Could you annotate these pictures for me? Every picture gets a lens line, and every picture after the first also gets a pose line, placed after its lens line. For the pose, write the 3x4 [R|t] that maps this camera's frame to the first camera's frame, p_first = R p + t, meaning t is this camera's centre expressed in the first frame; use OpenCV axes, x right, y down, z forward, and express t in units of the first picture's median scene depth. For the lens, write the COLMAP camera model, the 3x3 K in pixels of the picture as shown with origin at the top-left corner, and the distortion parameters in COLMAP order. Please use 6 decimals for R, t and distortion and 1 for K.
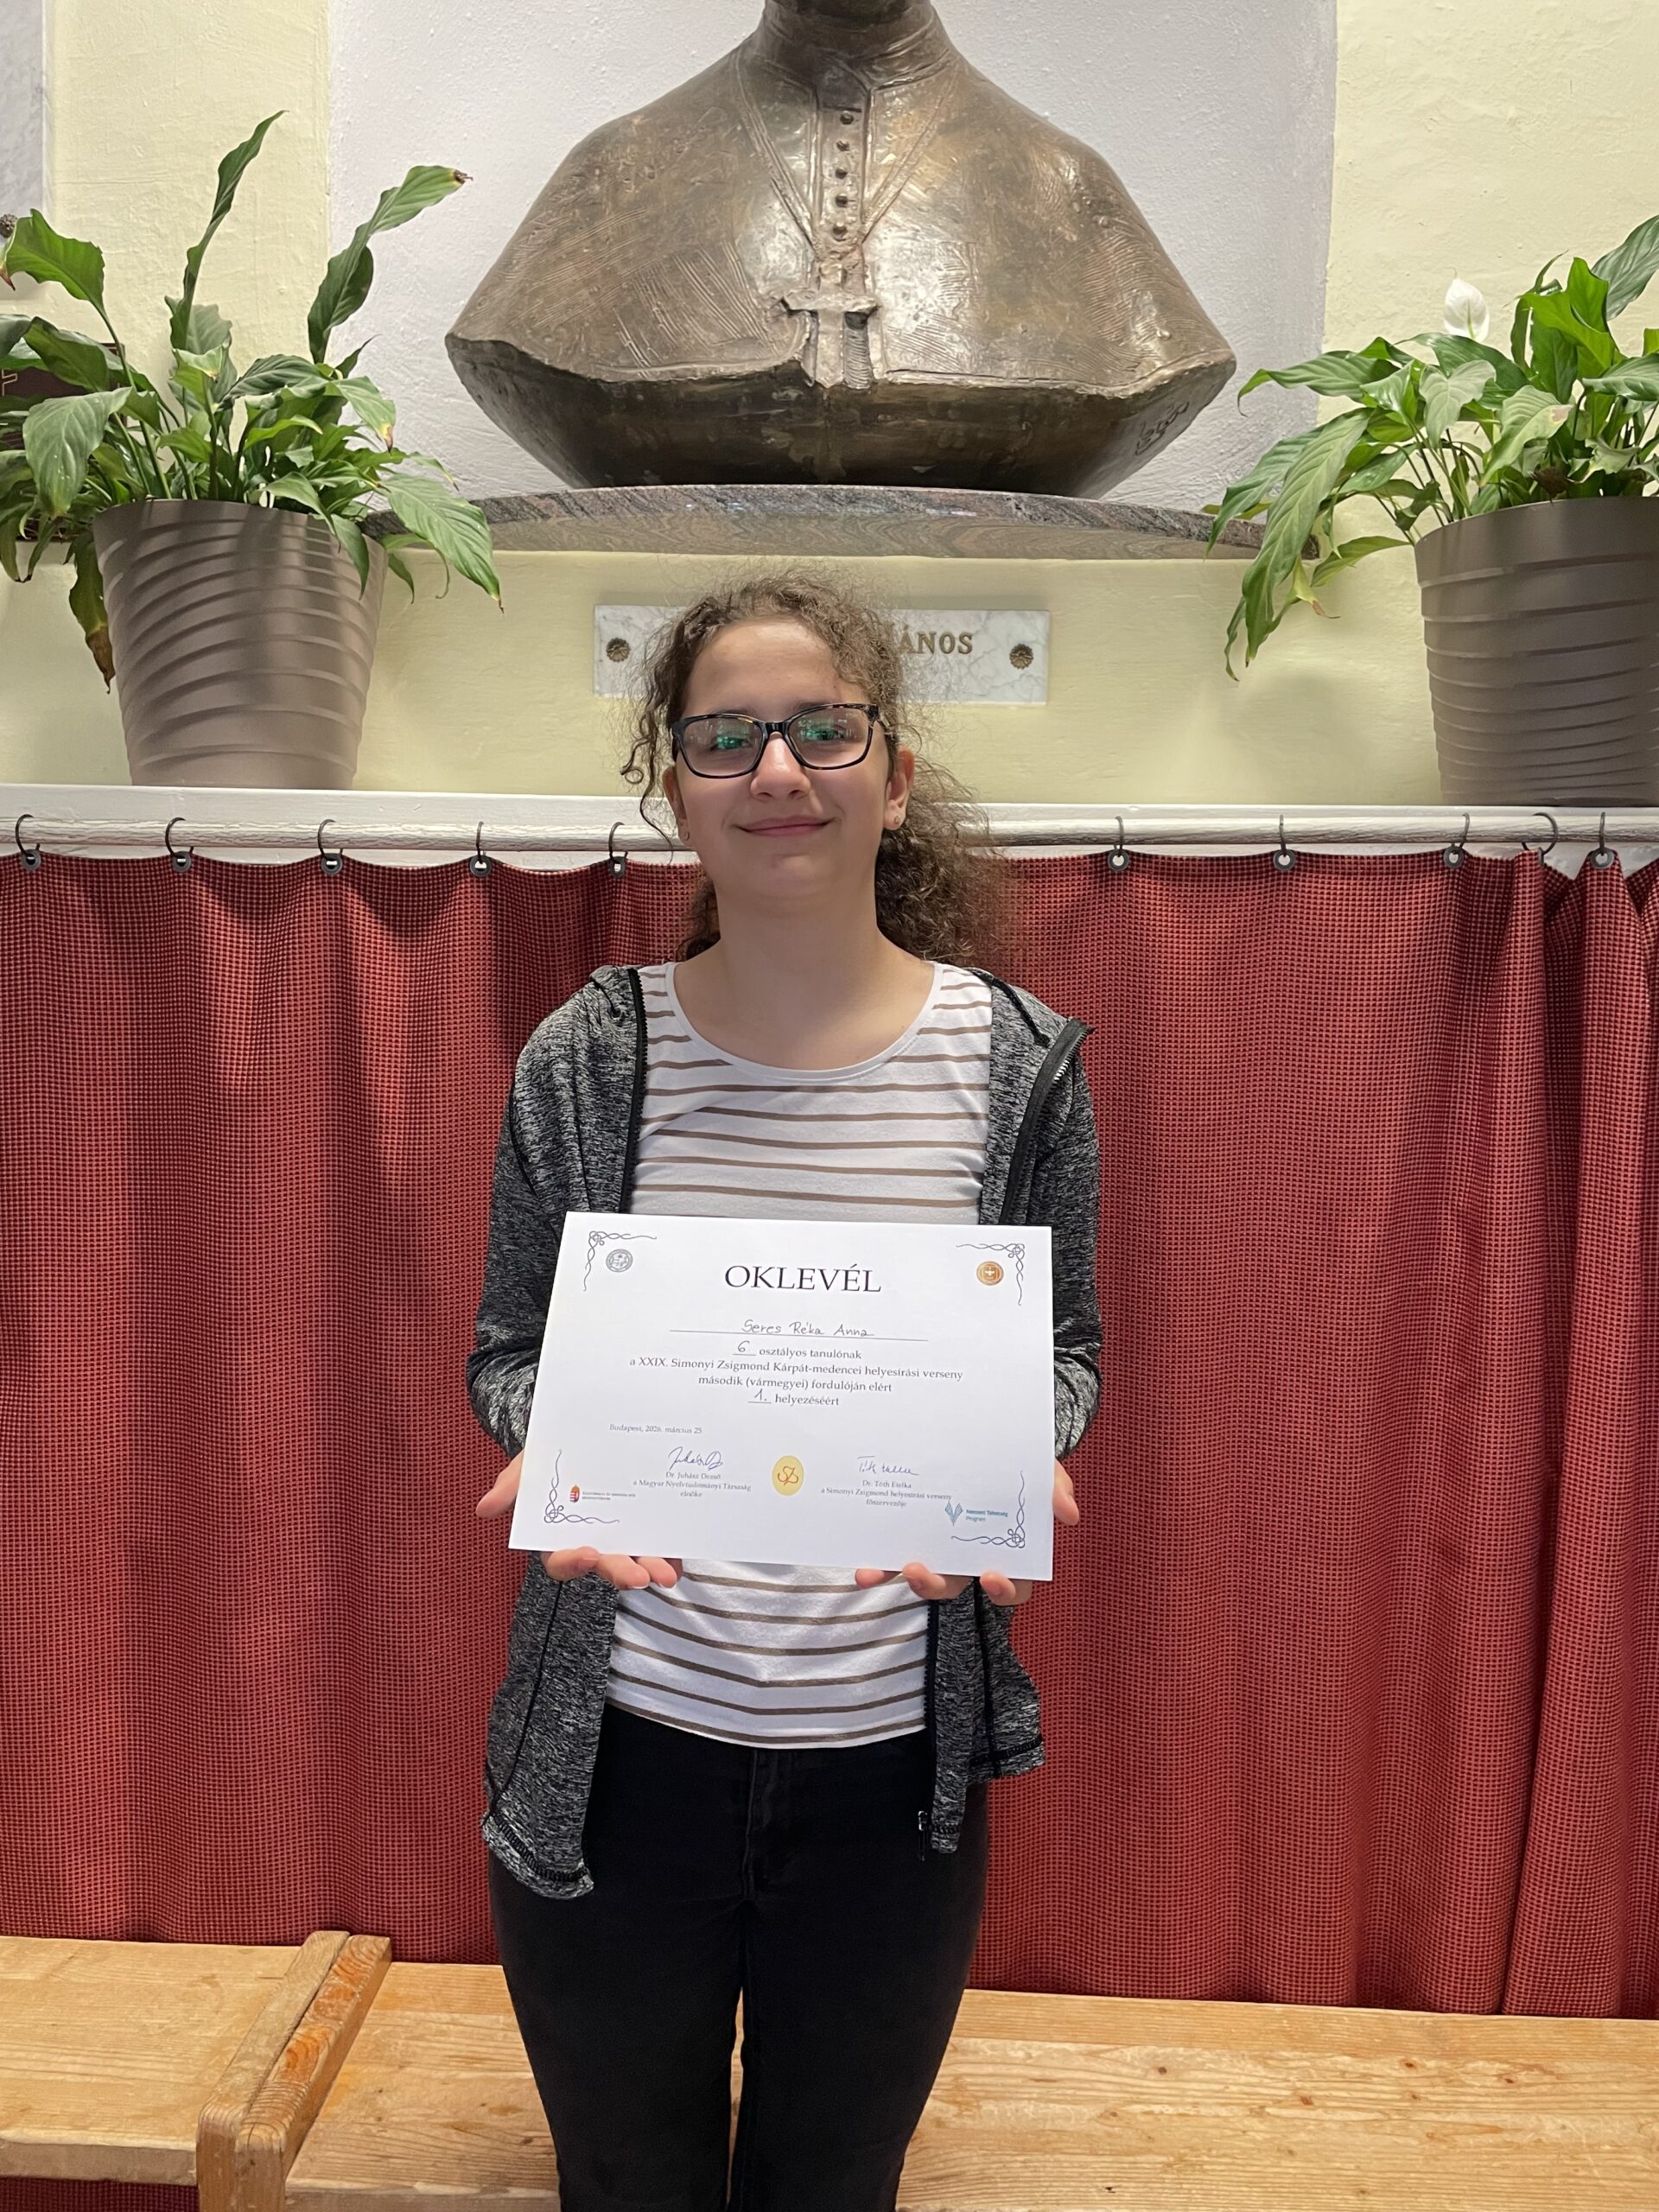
lens RADIAL K [[1965.4, 0, 829.5], [0, 1965.4, 1106.0], [0, 0, 1]] dist [0.029725, -0.149839]
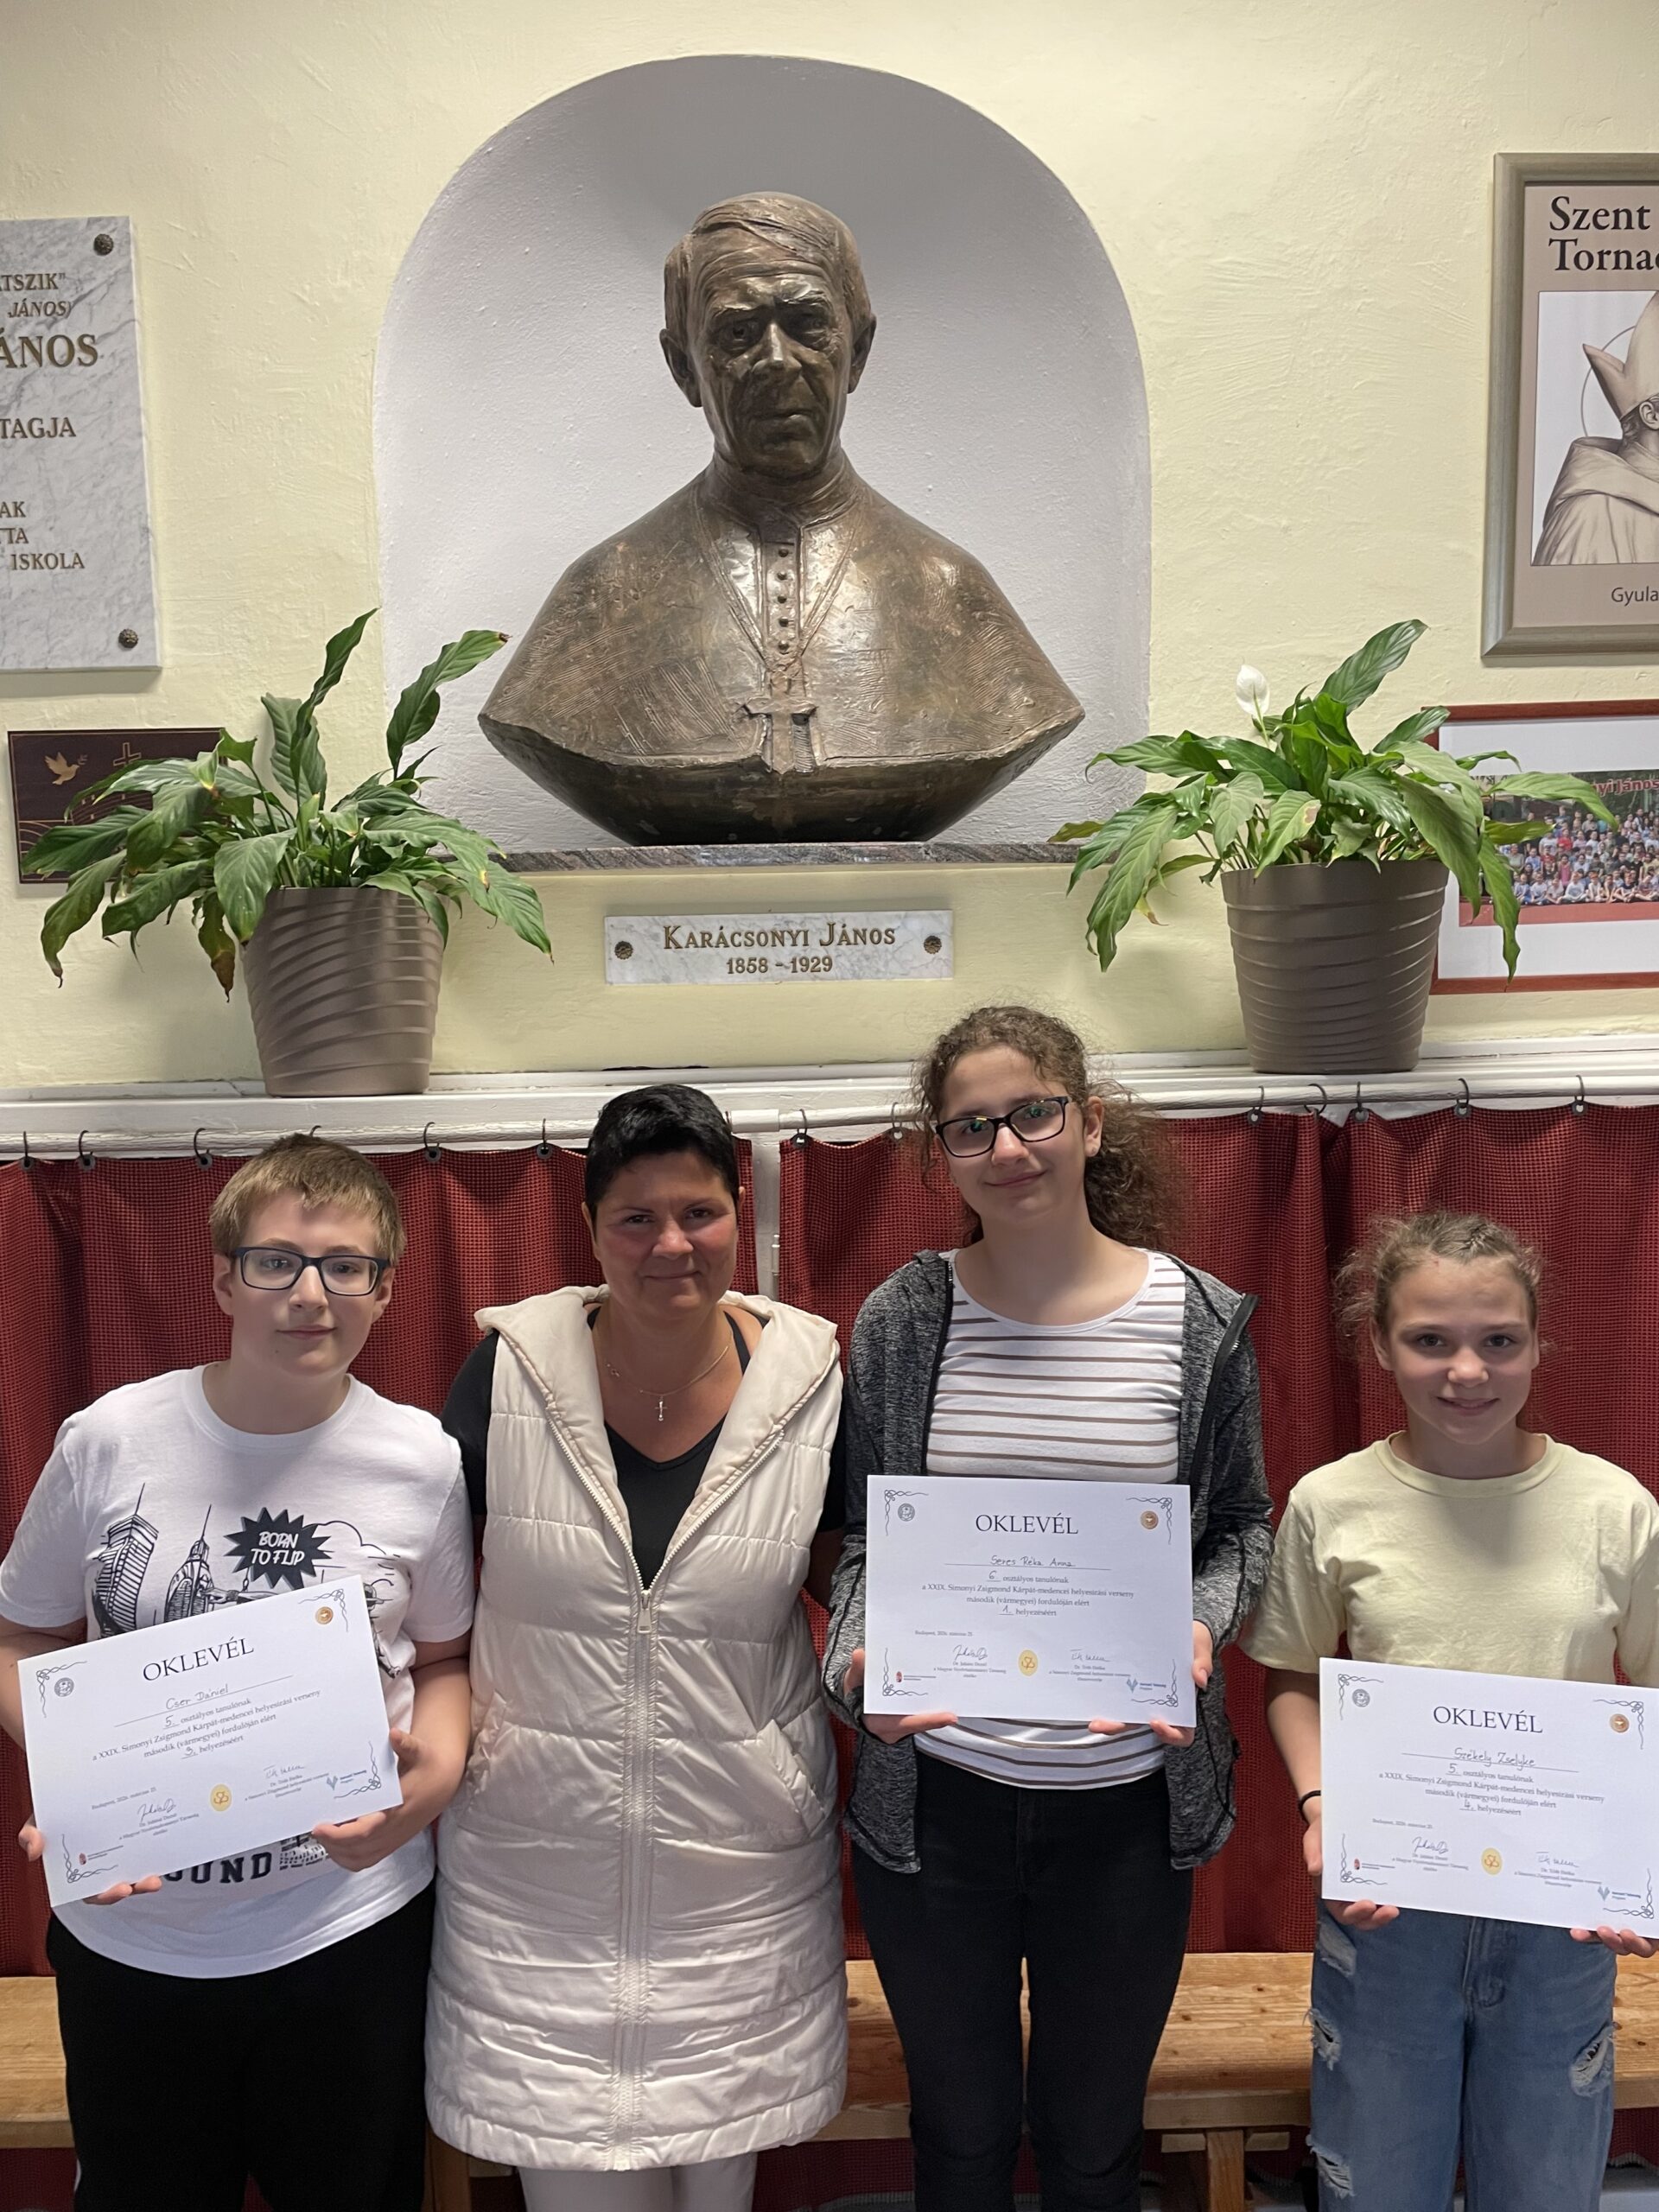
lens RADIAL K [[1965.4, 0, 829.5], [0, 1965.4, 1106.0], [0, 0, 1]] dist [0.029725, -0.149839]
pose [[0.997639, -0.047101, 0.049983, -0.046126], [0.047294, 0.998877, -0.002688, -0.132533], [-0.049800, 0.005045, 0.998746, -0.337994]]
